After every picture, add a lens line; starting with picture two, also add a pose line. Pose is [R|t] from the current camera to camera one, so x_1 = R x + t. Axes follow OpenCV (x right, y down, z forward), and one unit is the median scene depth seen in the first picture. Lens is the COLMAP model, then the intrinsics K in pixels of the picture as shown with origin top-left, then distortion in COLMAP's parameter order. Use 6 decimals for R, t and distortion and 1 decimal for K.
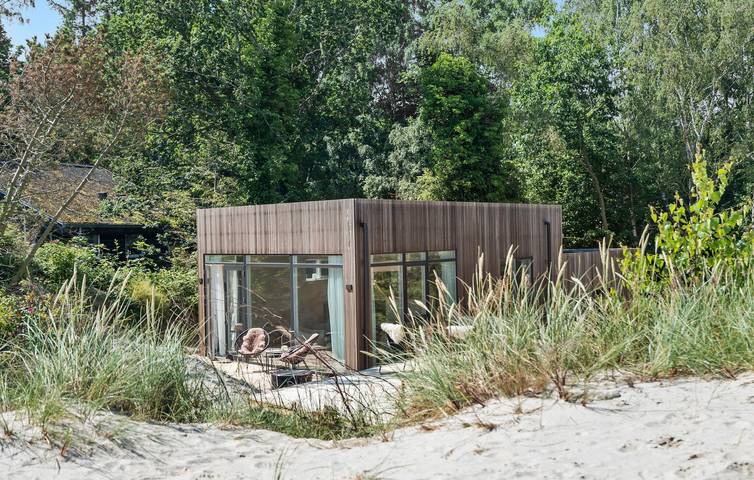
lens RADIAL K [[586.0, 0, 377.0], [0, 586.0, 240.0], [0, 0, 1]] dist [0.006859, 0.001921]
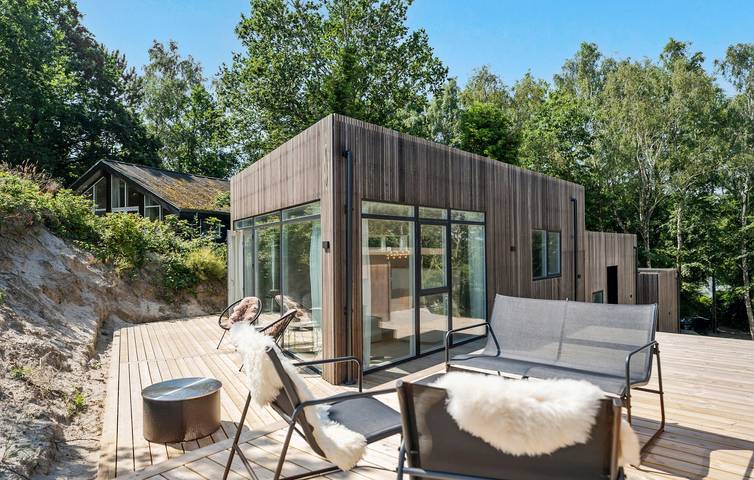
lens RADIAL K [[341.9, 0, 399.4], [0, 341.9, 239.2], [0, 0, 1]] dist [-0.004353, -0.000192]
pose [[0.994131, 0.009811, -0.107740, 0.068436], [-0.009642, 0.999951, 0.002091, 0.061401], [0.107755, -0.001040, 0.994177, 0.522731]]
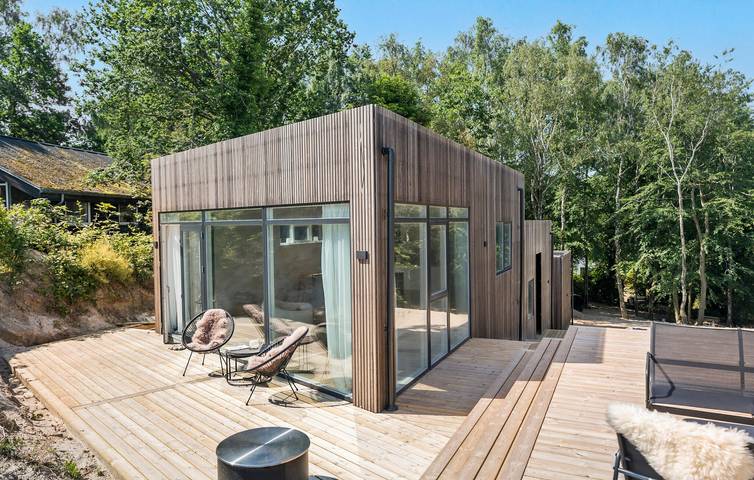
lens RADIAL K [[376.7, 0, 354.8], [0, 376.7, 230.7], [0, 0, 1]] dist [0.002899, 0.000239]
pose [[0.996422, 0.005785, 0.084319, -0.074712], [-0.008358, 0.999509, 0.030198, 0.037562], [-0.084103, -0.030795, 0.995981, 0.527695]]
